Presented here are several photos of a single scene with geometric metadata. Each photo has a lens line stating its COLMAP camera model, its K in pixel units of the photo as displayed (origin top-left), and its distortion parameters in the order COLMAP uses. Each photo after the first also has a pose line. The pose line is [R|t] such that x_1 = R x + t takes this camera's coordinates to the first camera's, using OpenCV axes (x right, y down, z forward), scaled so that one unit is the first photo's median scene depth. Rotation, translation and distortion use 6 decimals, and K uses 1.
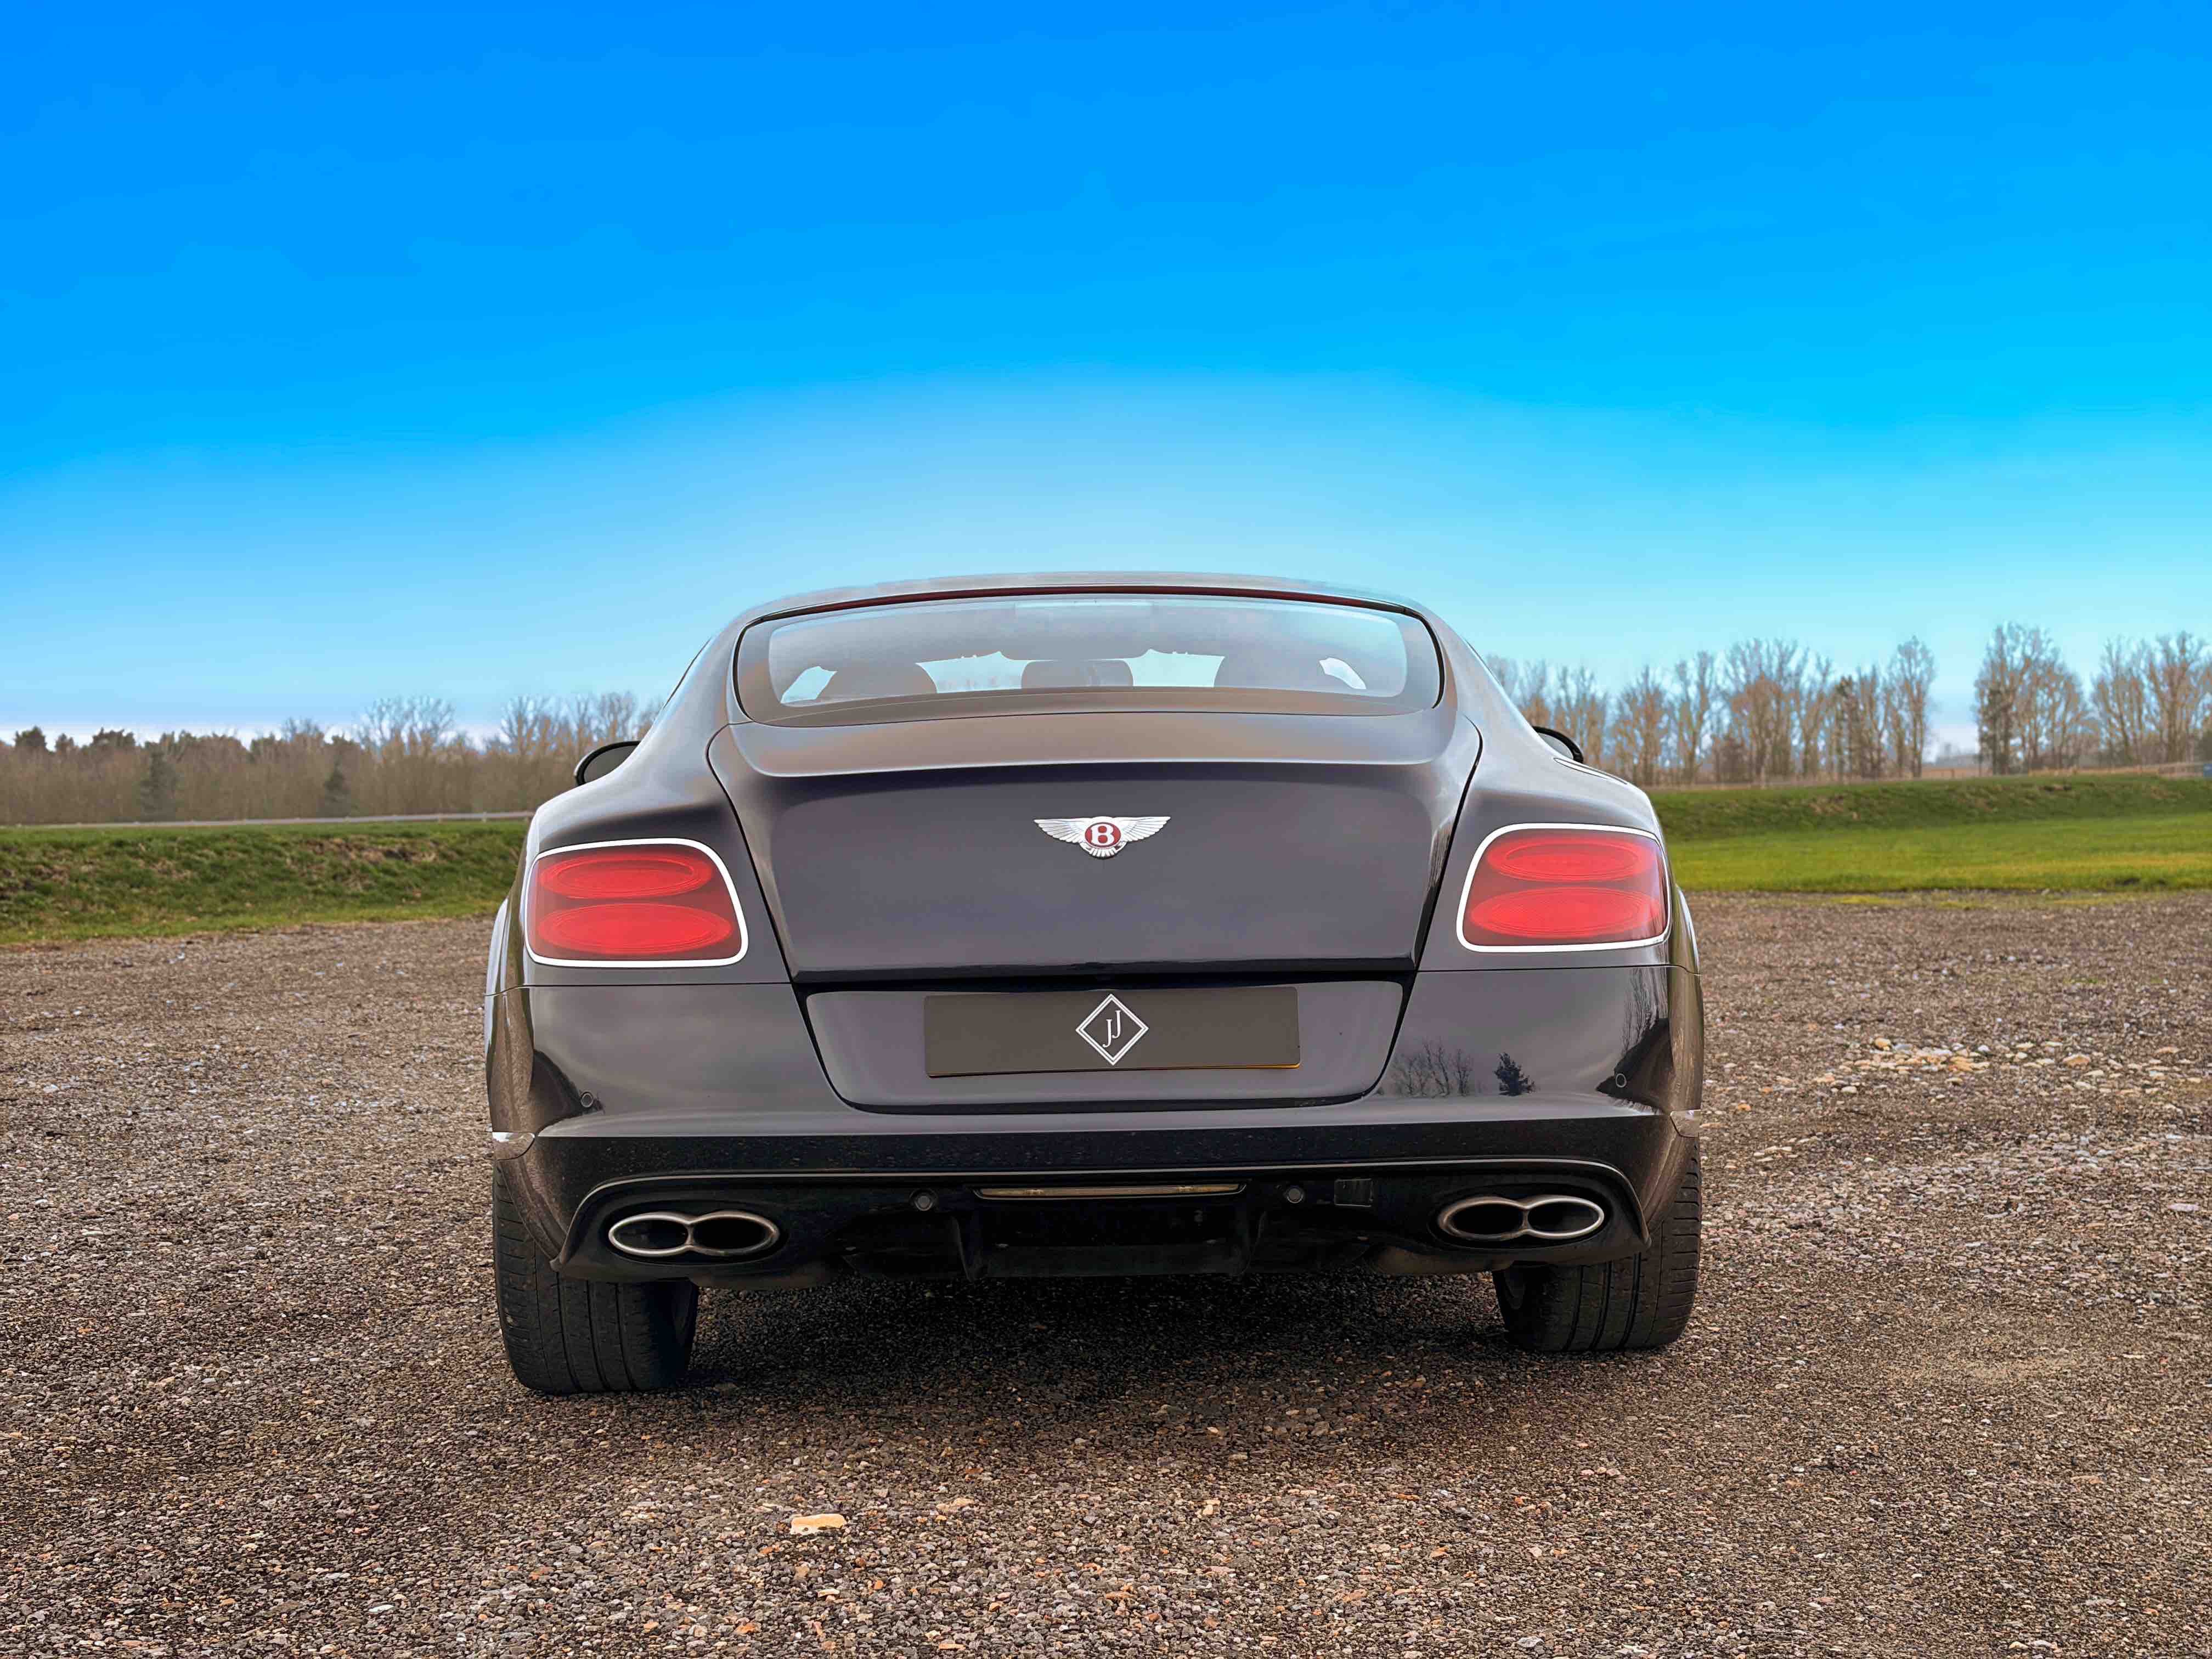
lens RADIAL K [[3288.6, 0, 1099.7], [0, 3288.6, 832.4], [0, 0, 1]] dist [0.240971, -0.973845]
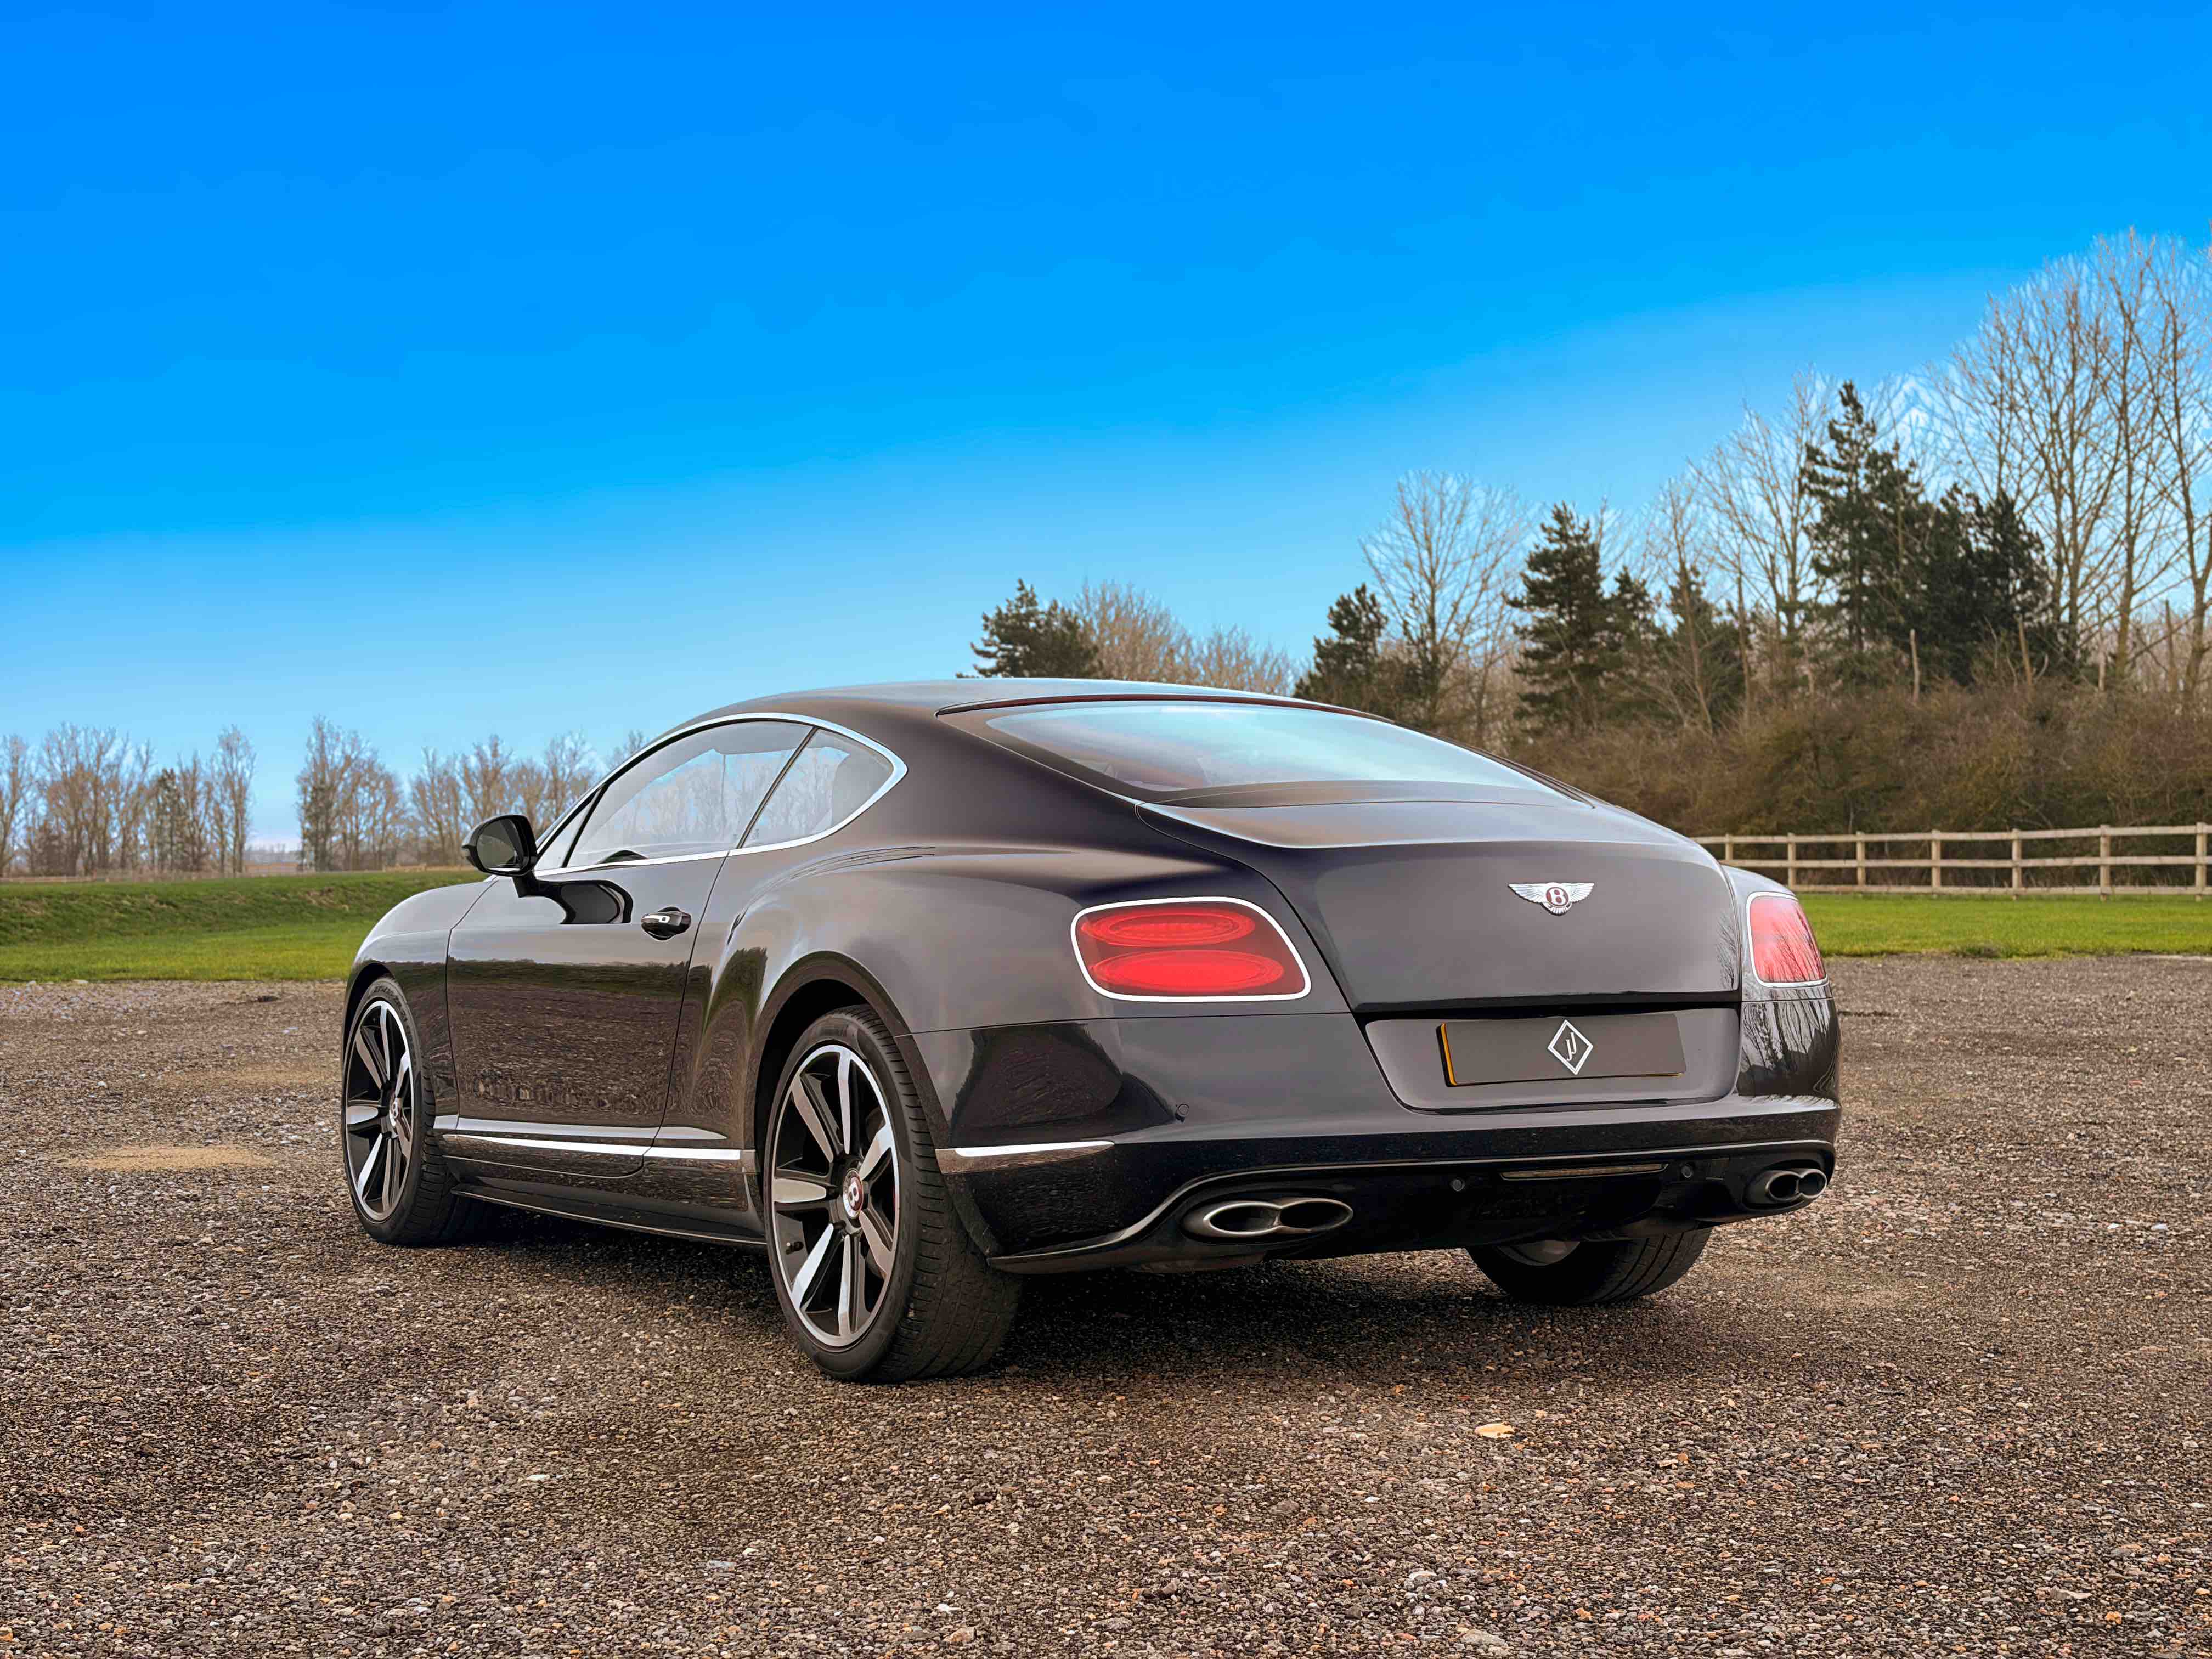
lens RADIAL K [[3288.6, 0, 1099.7], [0, 3288.6, 832.4], [0, 0, 1]] dist [0.240971, -0.973845]
pose [[0.878364, 0.018928, 0.477618, -0.774938], [-0.005202, 0.999535, -0.030045, 0.015466], [-0.477965, 0.023906, 0.878054, -0.052422]]
